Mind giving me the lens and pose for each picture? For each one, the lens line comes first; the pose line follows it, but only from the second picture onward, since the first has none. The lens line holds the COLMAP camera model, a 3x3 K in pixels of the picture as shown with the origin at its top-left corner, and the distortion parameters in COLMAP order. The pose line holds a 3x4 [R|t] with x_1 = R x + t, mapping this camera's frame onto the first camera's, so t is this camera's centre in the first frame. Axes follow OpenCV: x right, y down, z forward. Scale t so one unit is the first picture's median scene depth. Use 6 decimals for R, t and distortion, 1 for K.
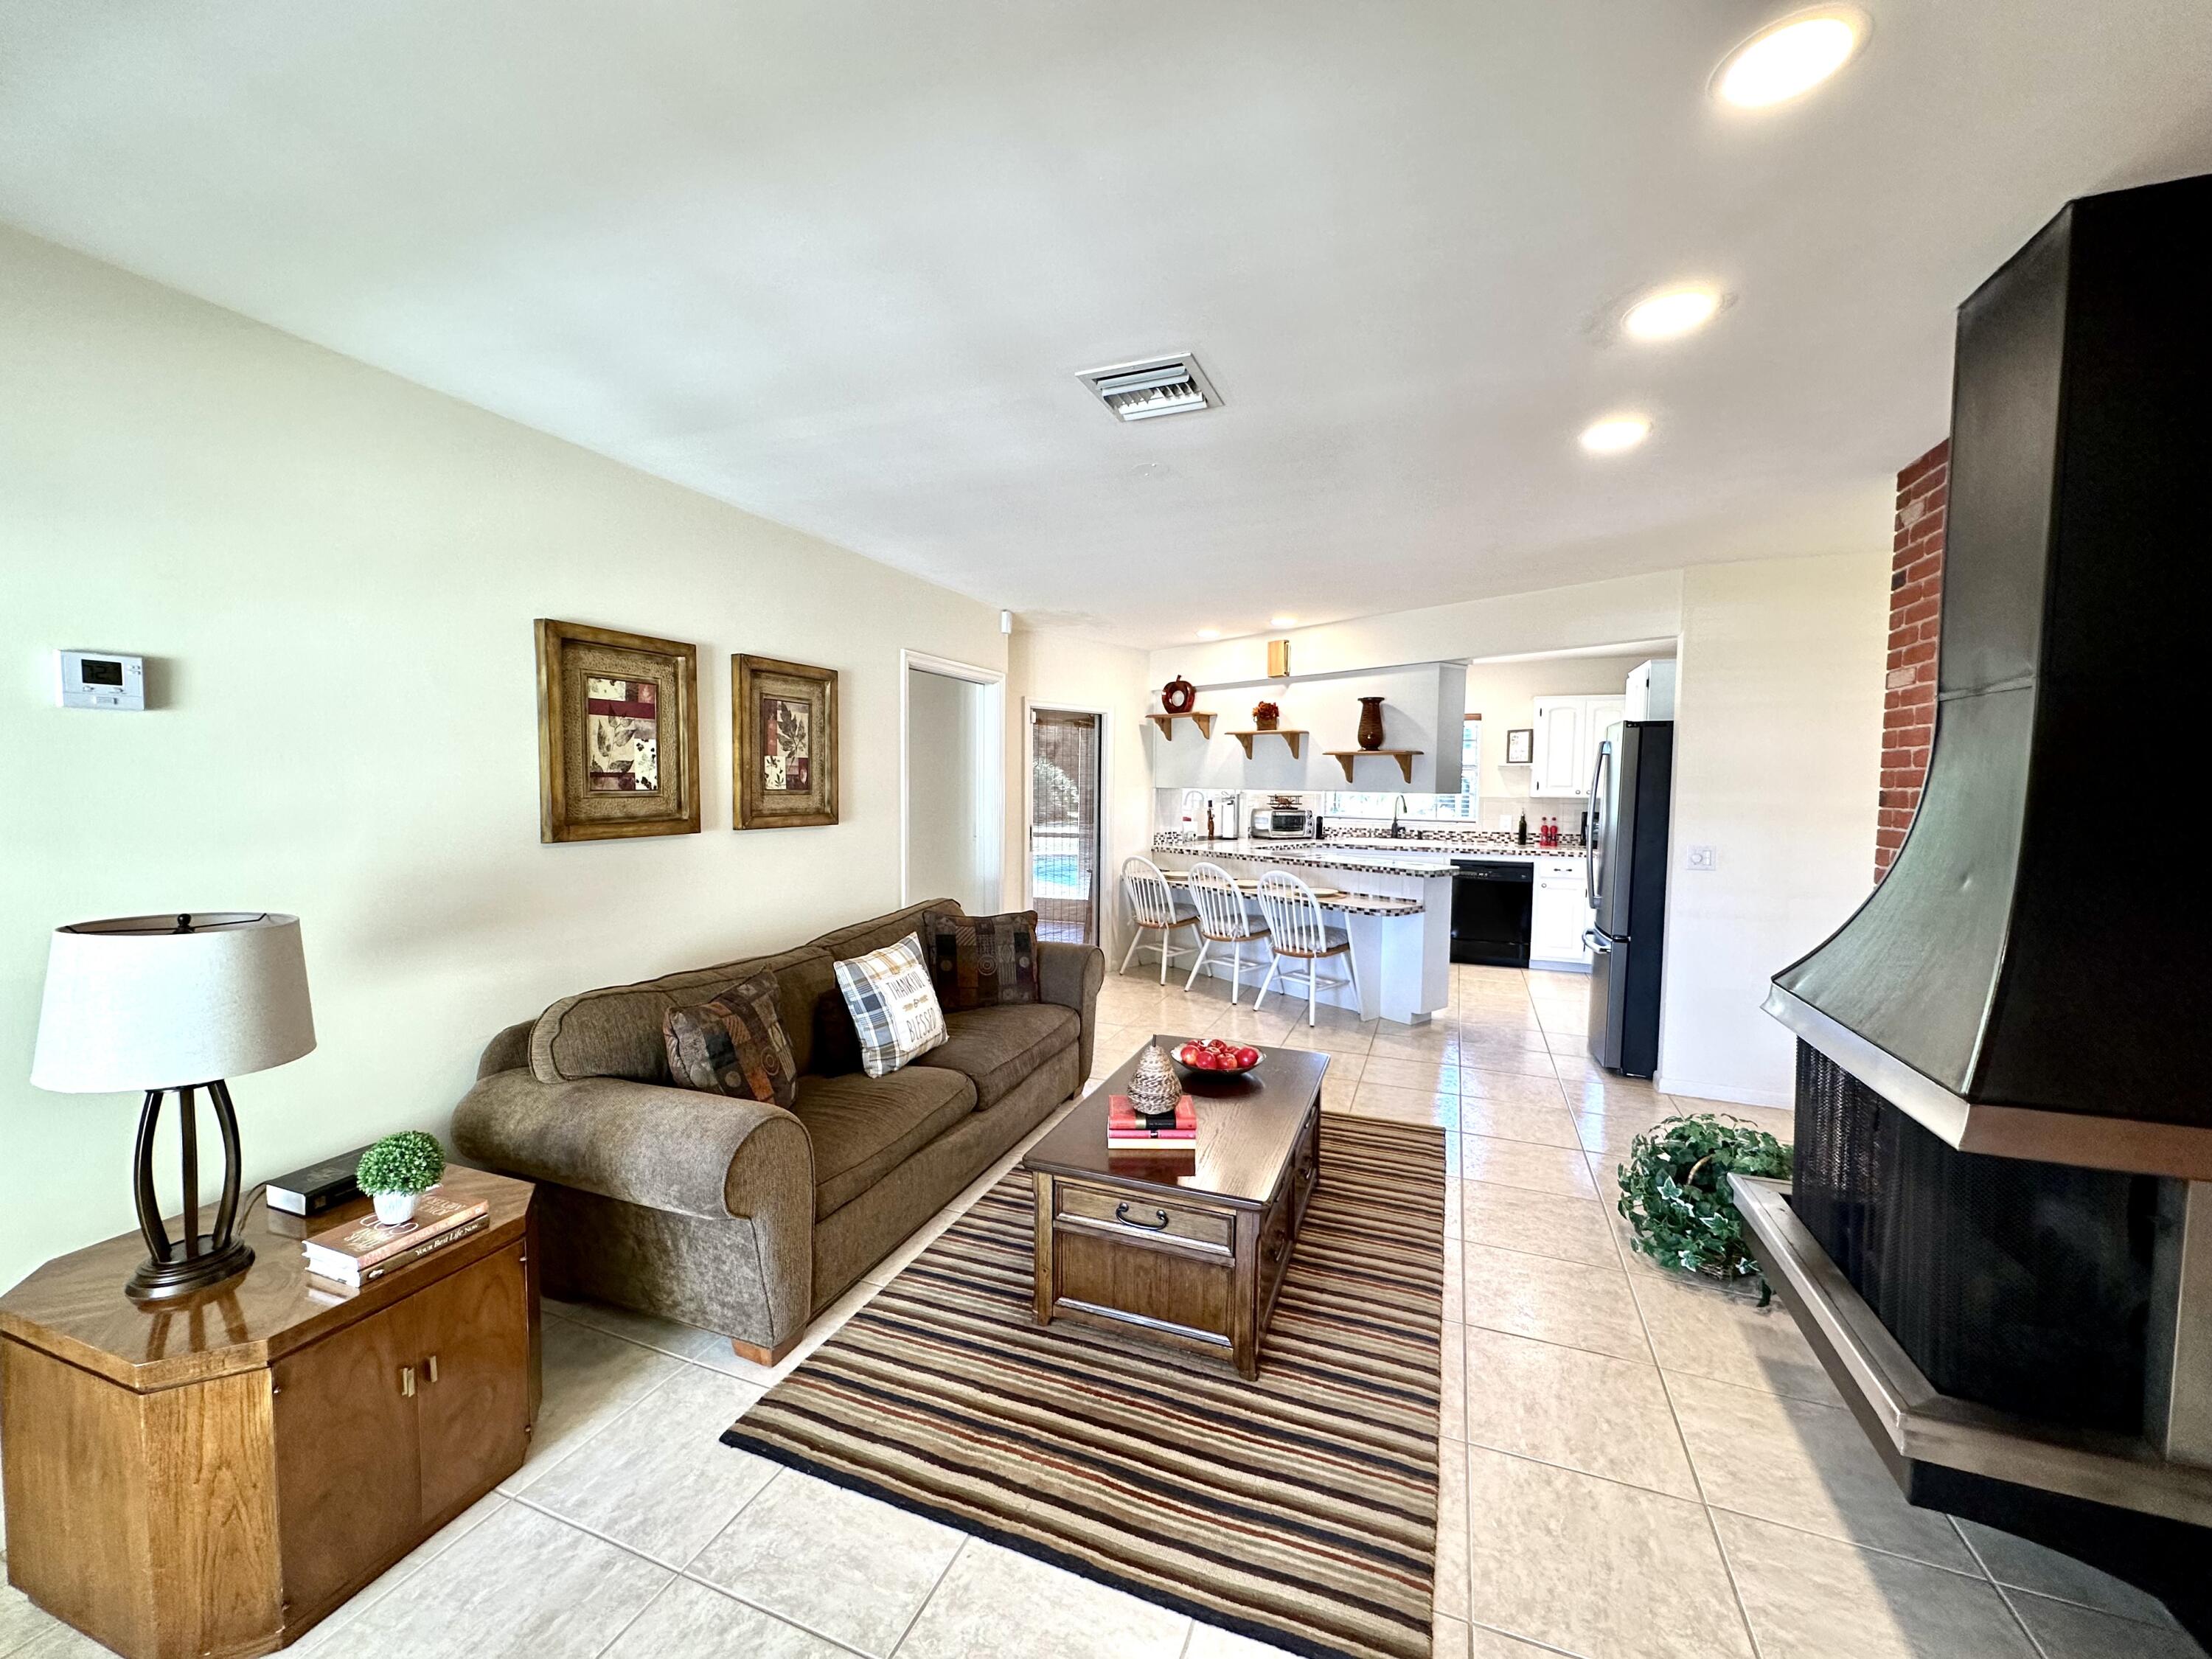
lens RADIAL K [[874.2, 0, 1100.9], [0, 874.2, 837.9], [0, 0, 1]] dist [-0.003317, -0.000665]
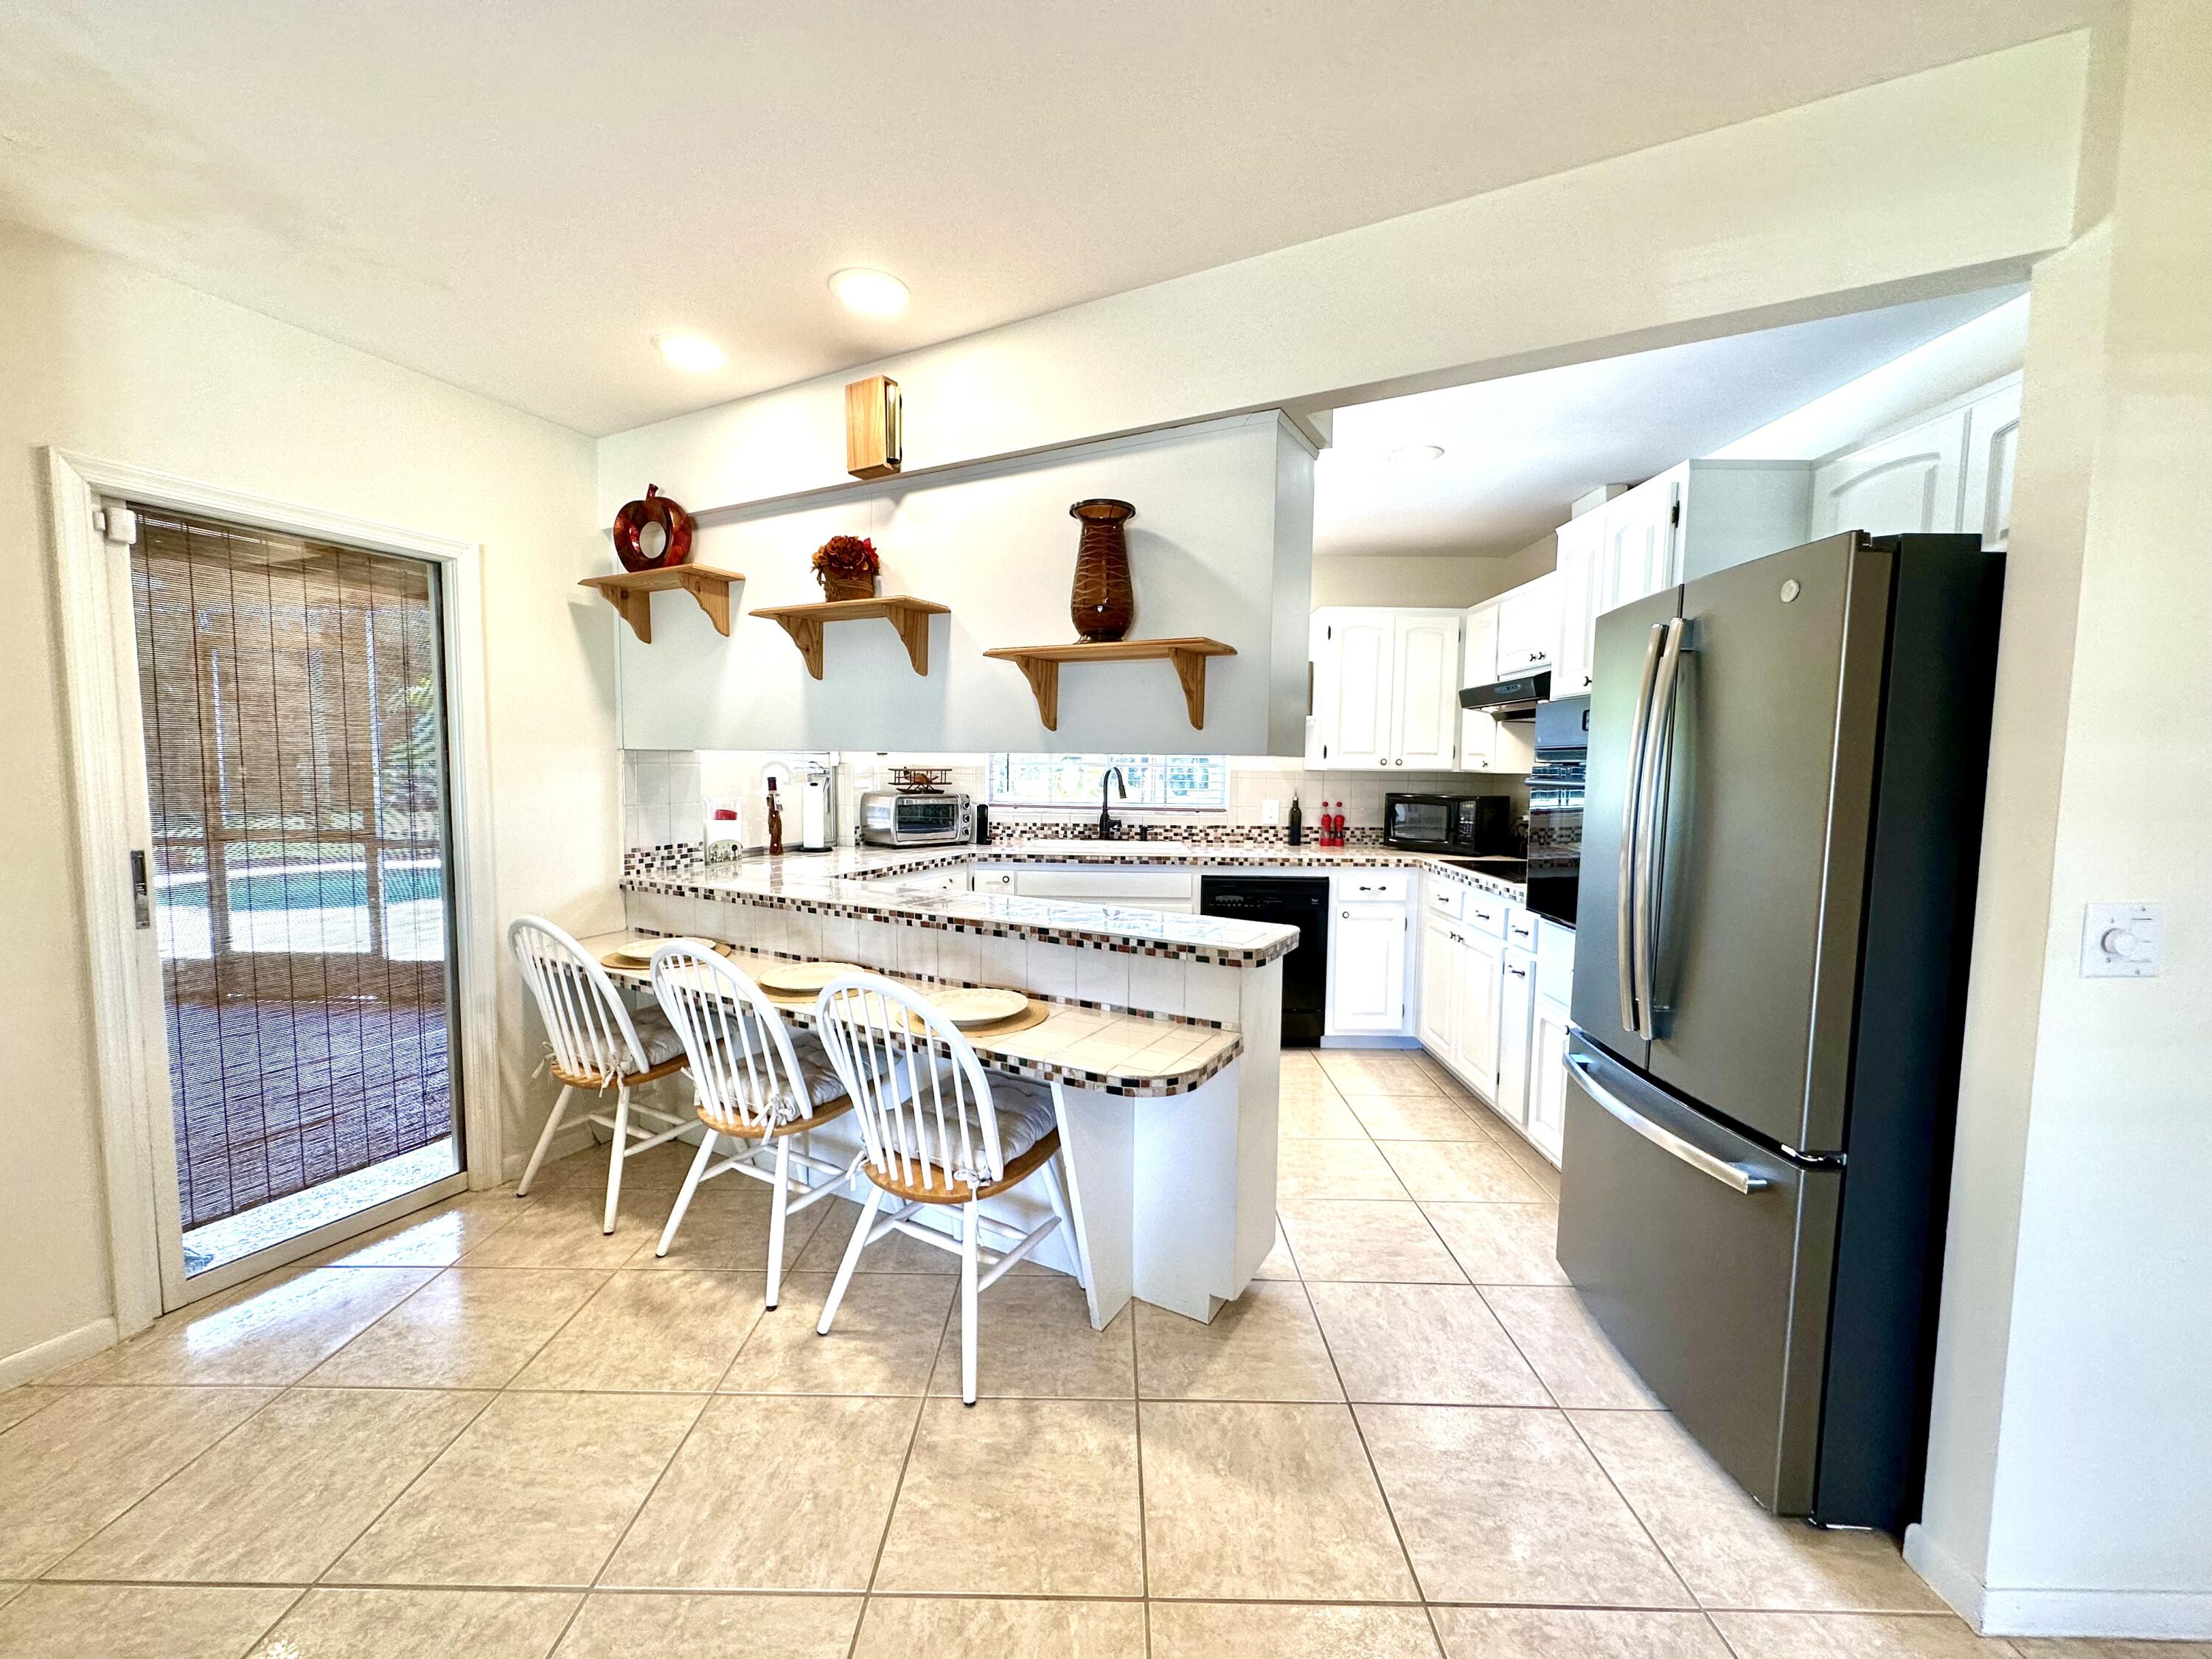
lens RADIAL K [[874.2, 0, 1104.5], [0, 874.2, 835.5], [0, 0, 1]] dist [-0.003317, -0.000665]
pose [[0.928603, -0.027341, 0.370066, 0.127878], [0.019461, 0.999498, 0.025012, -0.019525], [-0.370564, -0.016024, 0.928669, 0.499568]]
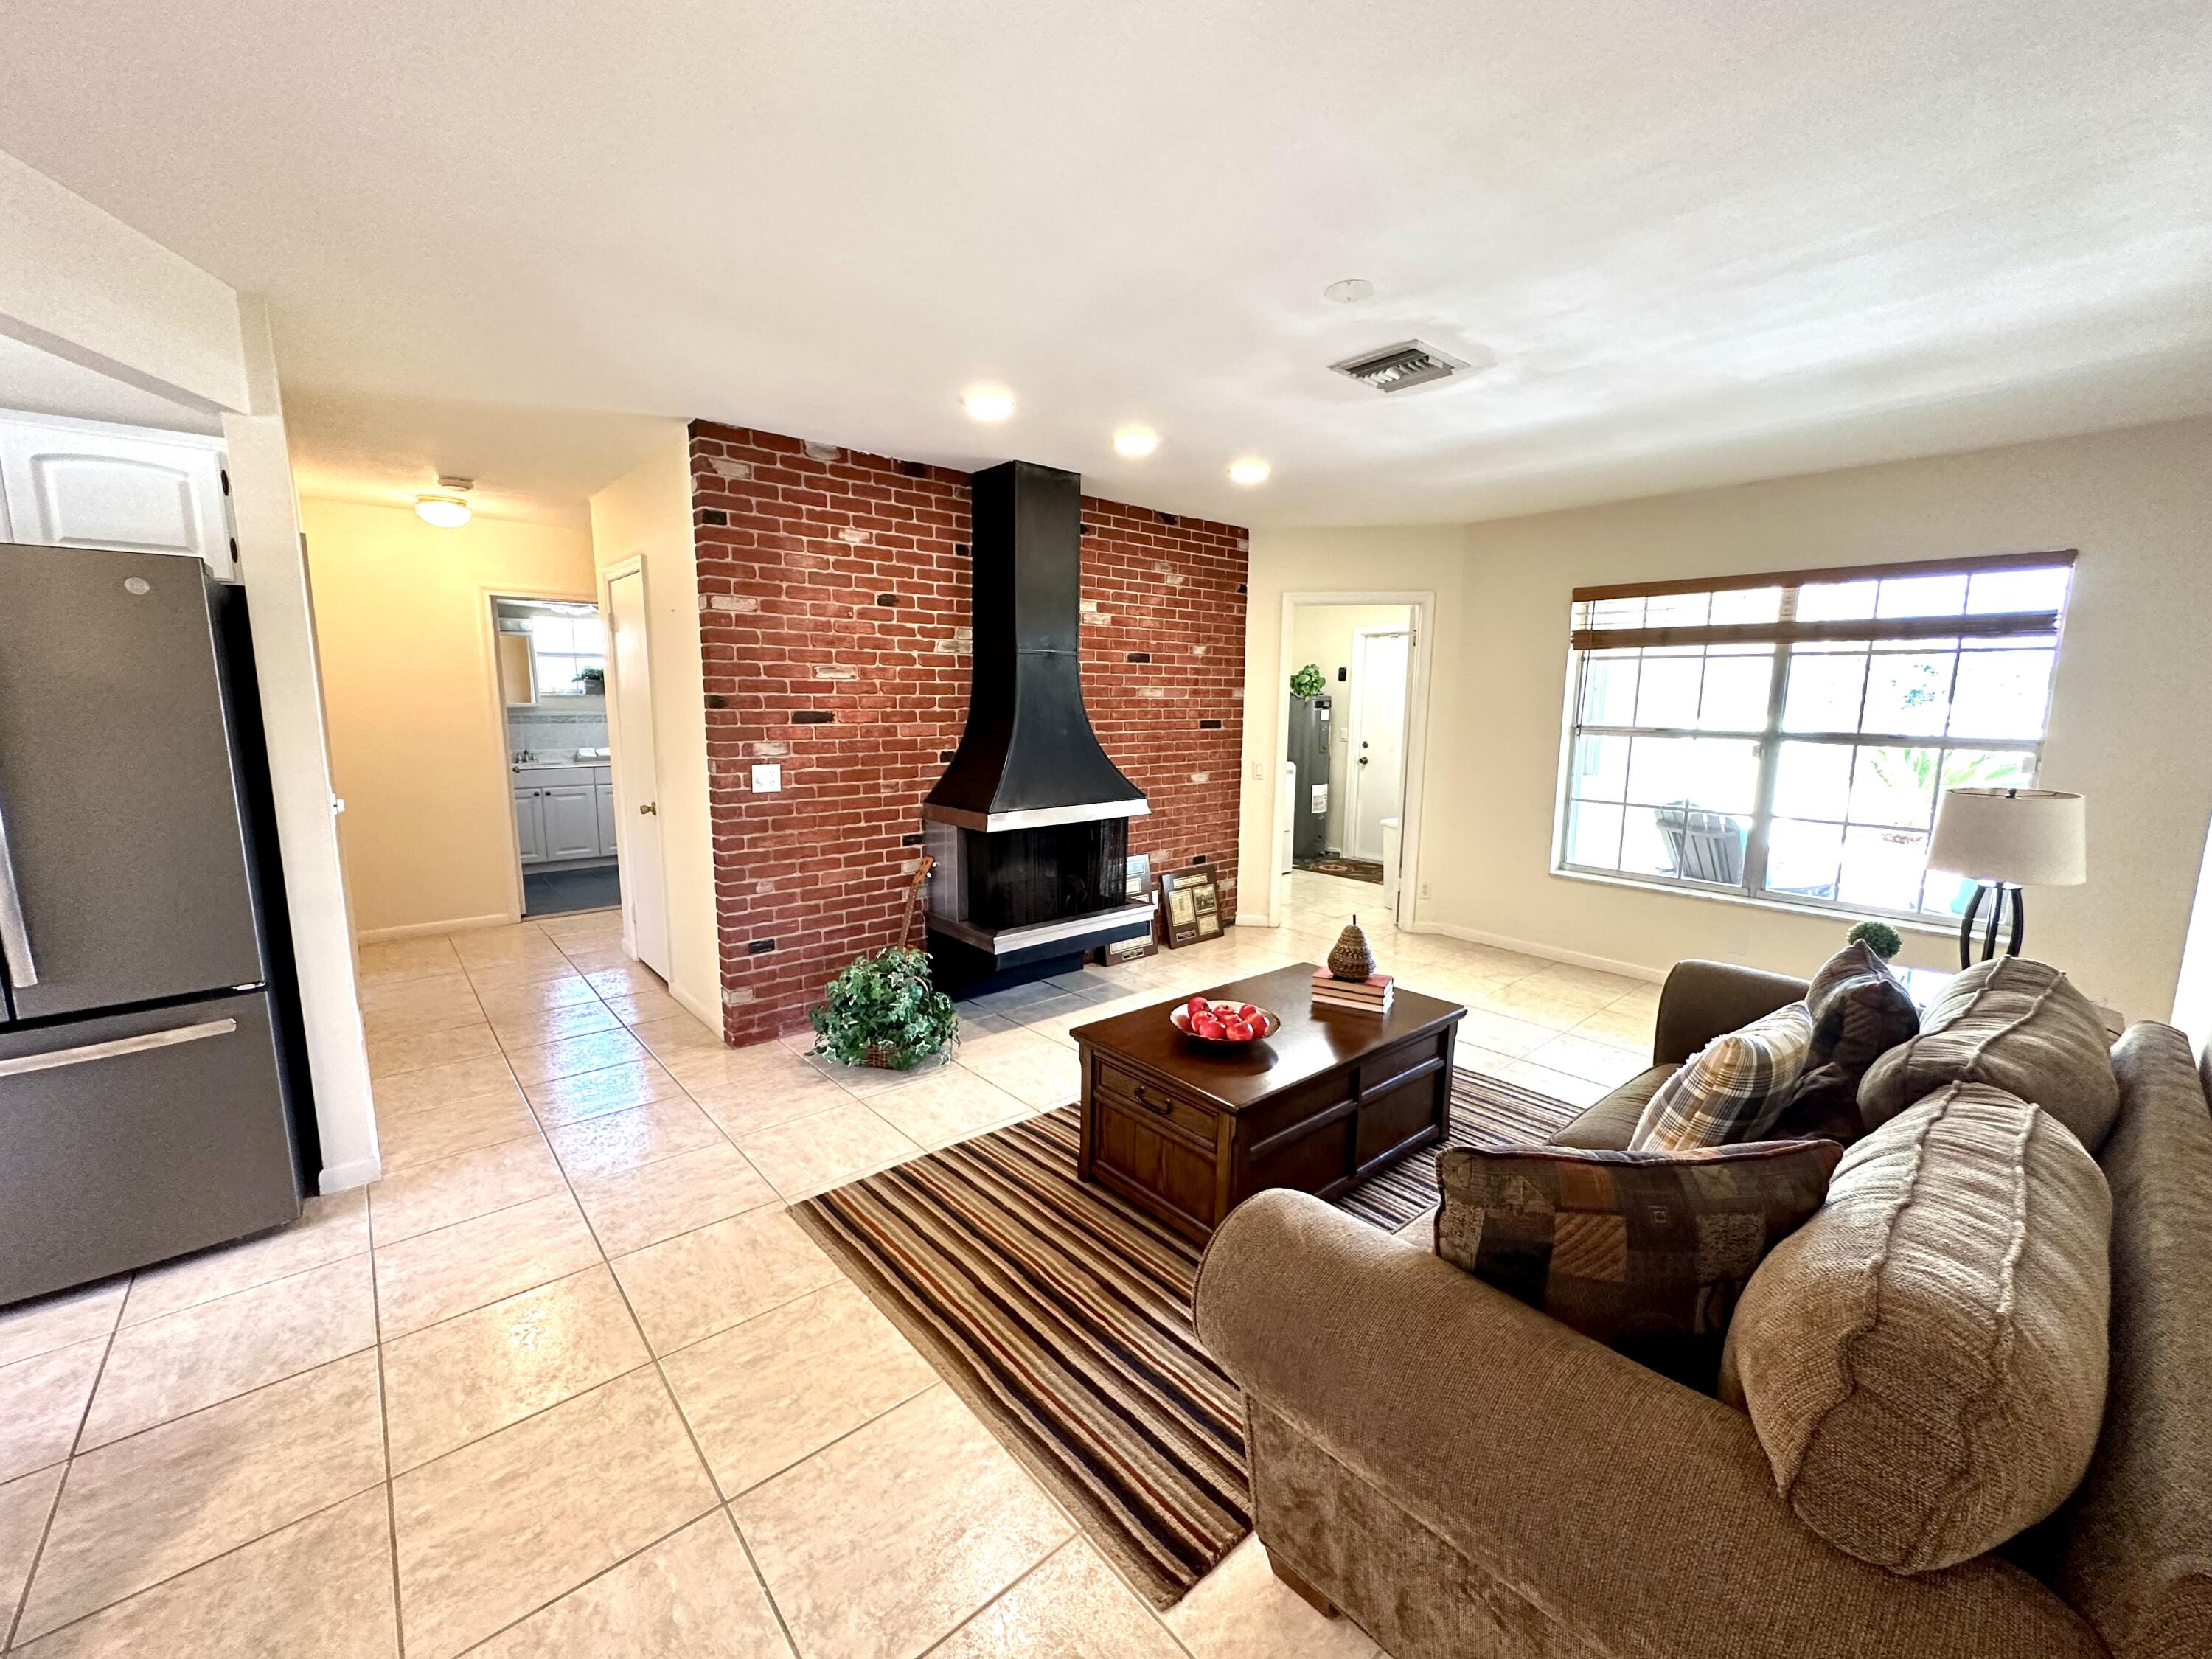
lens RADIAL K [[874.2, 0, 1104.9], [0, 874.2, 834.1], [0, 0, 1]] dist [-0.003317, -0.000665]
pose [[-0.891110, -0.086455, 0.445476, -0.059799], [0.010544, 0.977474, 0.210793, -0.051589], [-0.453665, 0.192537, -0.870125, 0.779087]]
